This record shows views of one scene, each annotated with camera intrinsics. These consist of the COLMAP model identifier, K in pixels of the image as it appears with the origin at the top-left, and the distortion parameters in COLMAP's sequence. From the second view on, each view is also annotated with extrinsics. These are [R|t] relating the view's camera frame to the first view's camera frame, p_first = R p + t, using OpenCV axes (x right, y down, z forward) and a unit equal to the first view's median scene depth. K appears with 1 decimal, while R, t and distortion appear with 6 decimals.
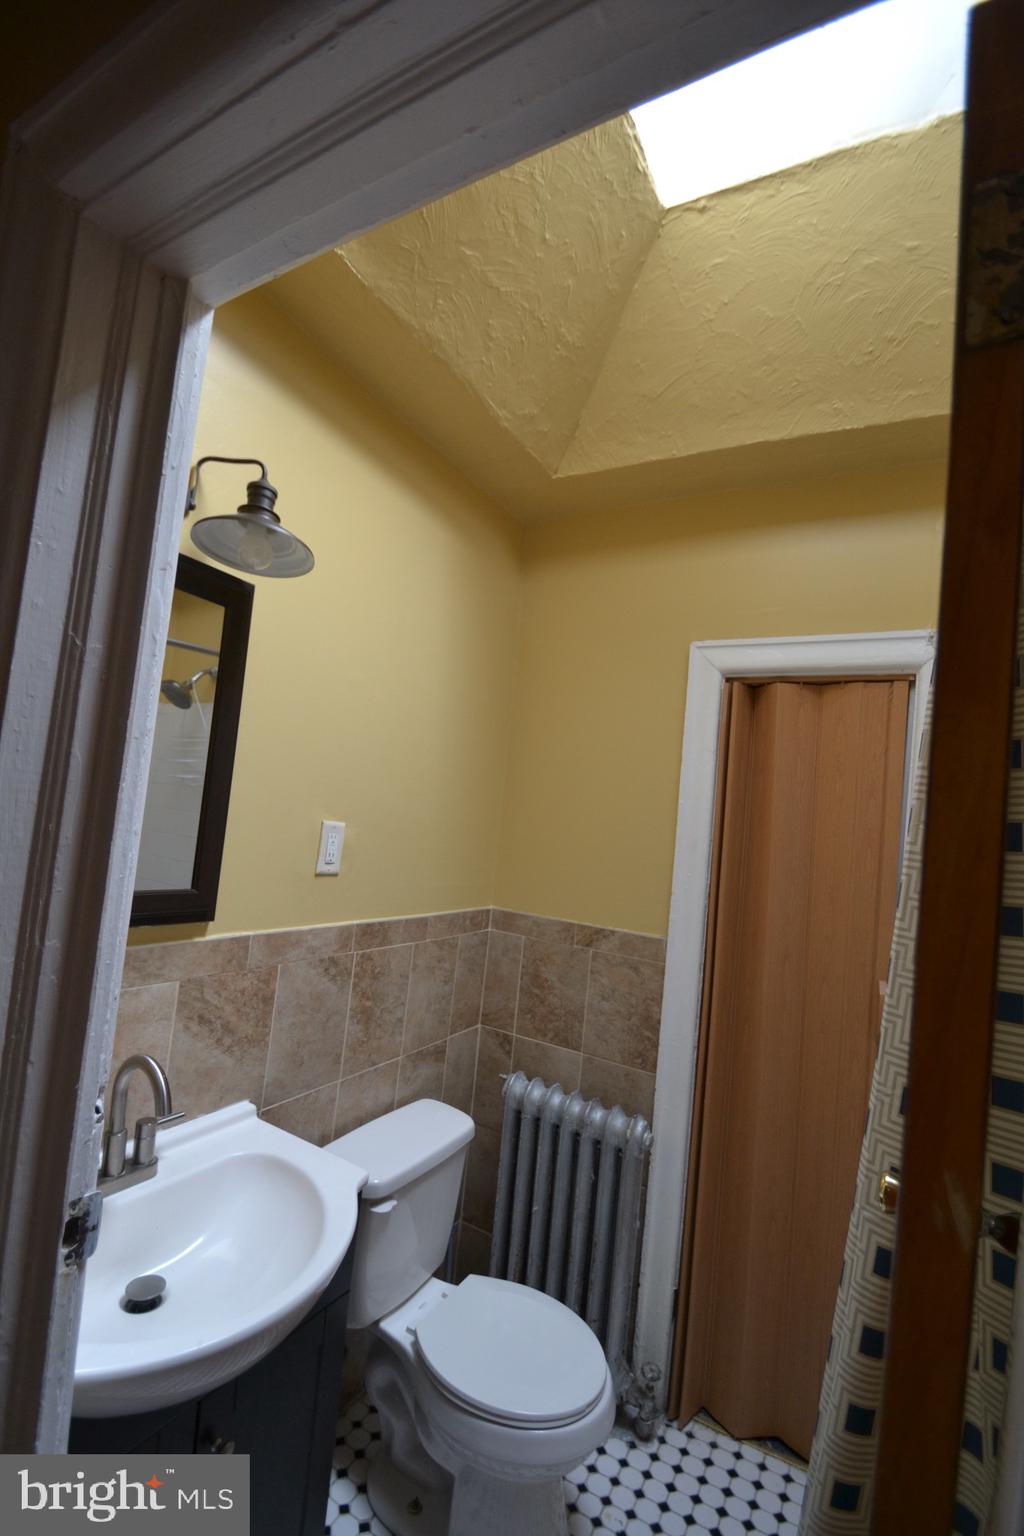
lens RADIAL K [[678.3, 0, 511.1], [0, 678.3, 794.0], [0, 0, 1]] dist [0.012885, -0.018705]
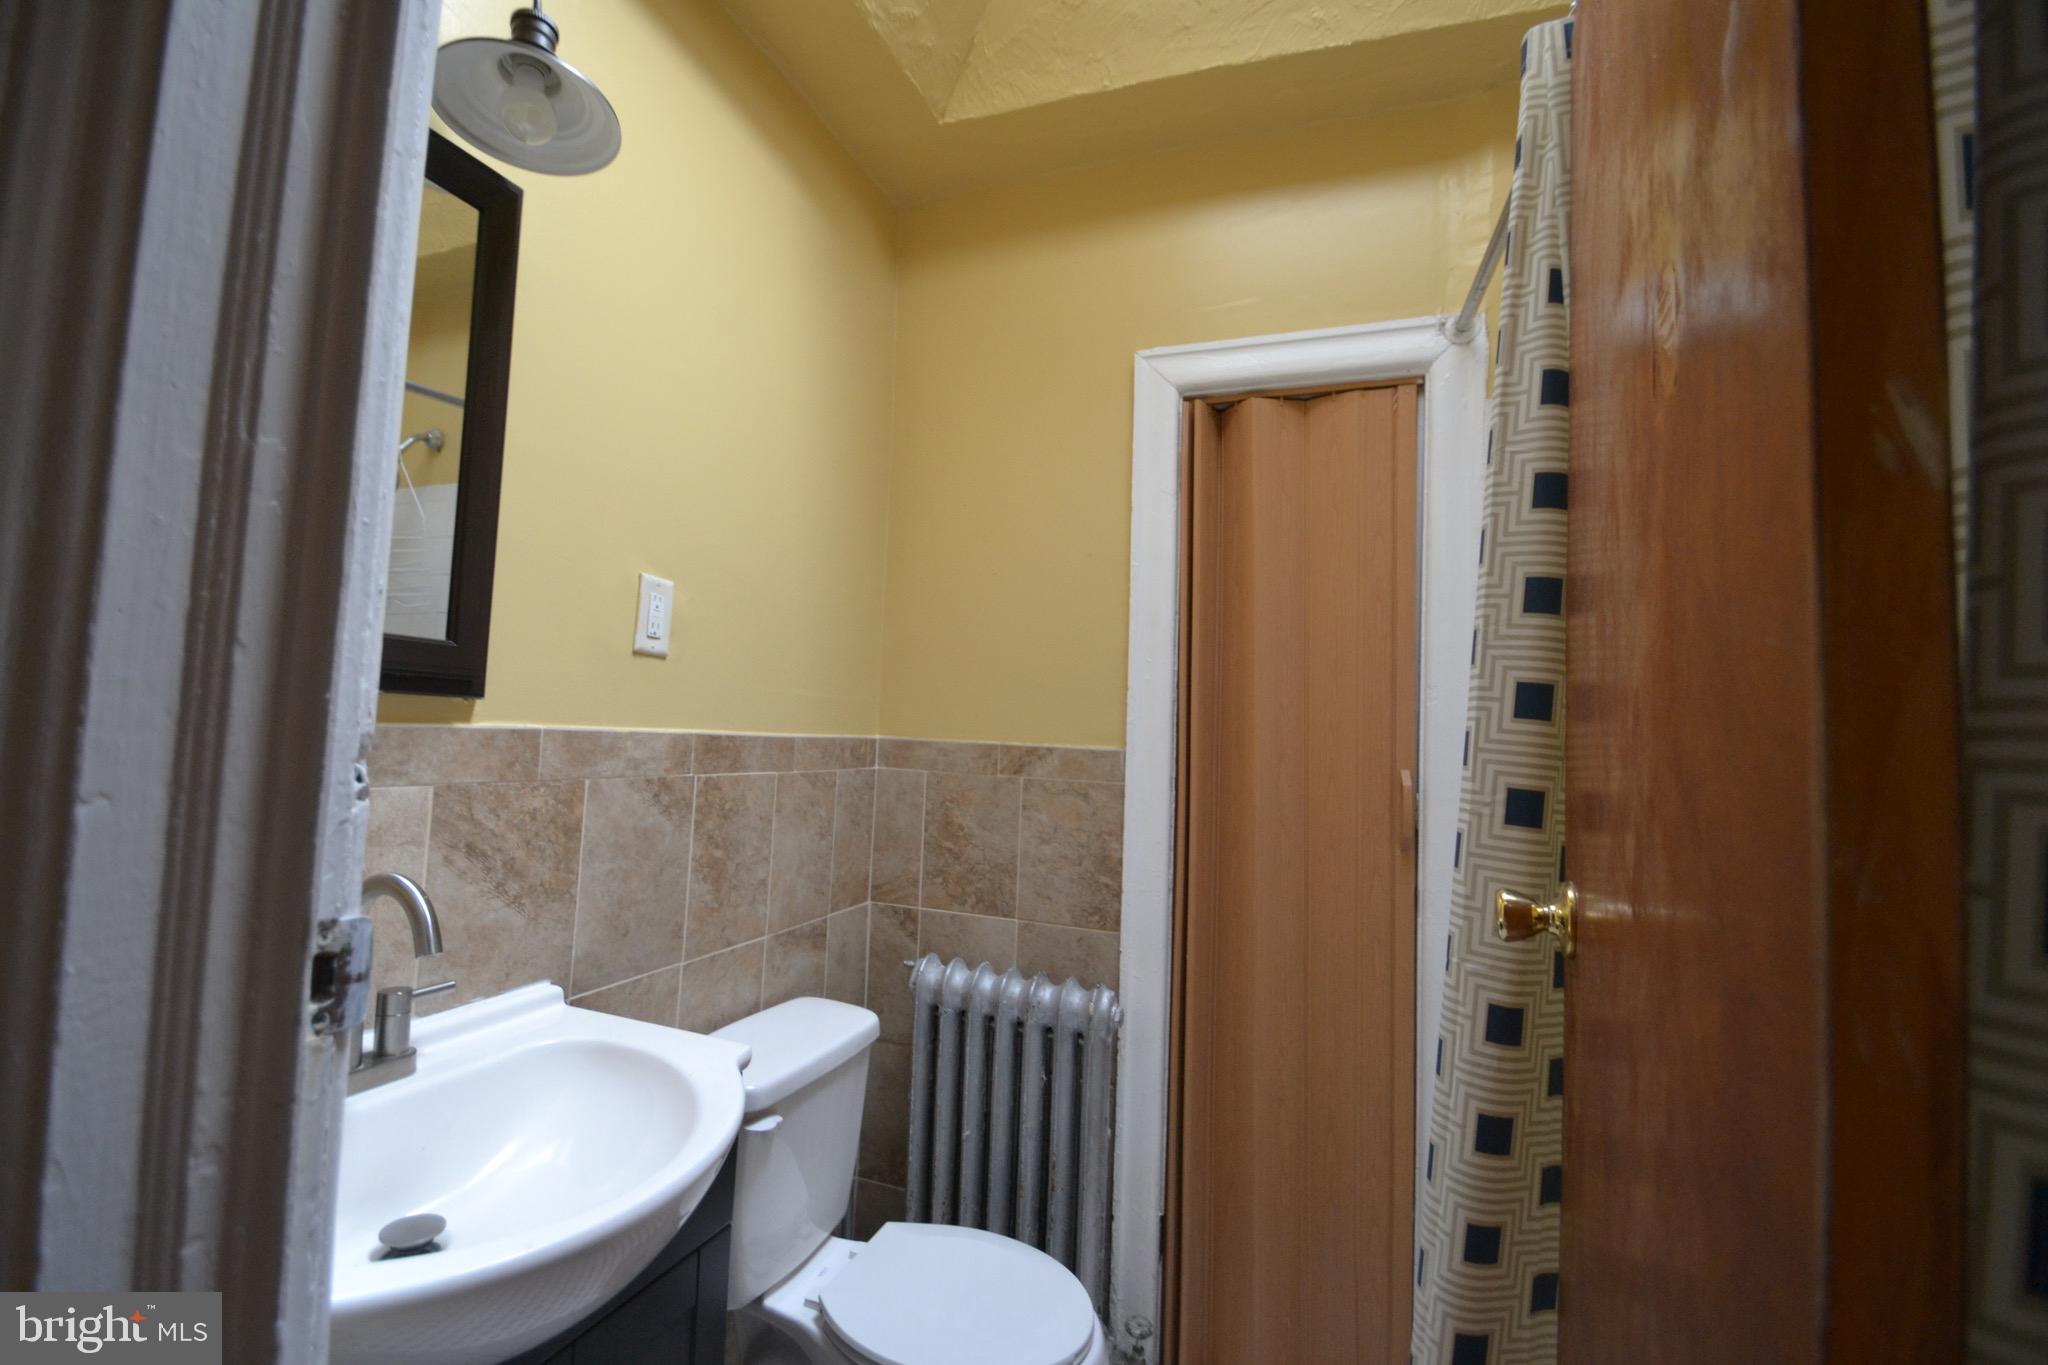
lens RADIAL K [[904.4, 0, 991.9], [0, 904.4, 684.2], [0, 0, 1]] dist [0.012885, -0.018705]
pose [[0.987420, -0.049082, 0.150310, -0.066133], [0.049065, 0.998788, 0.003827, 0.148982], [-0.150315, 0.003596, 0.988632, 0.051887]]
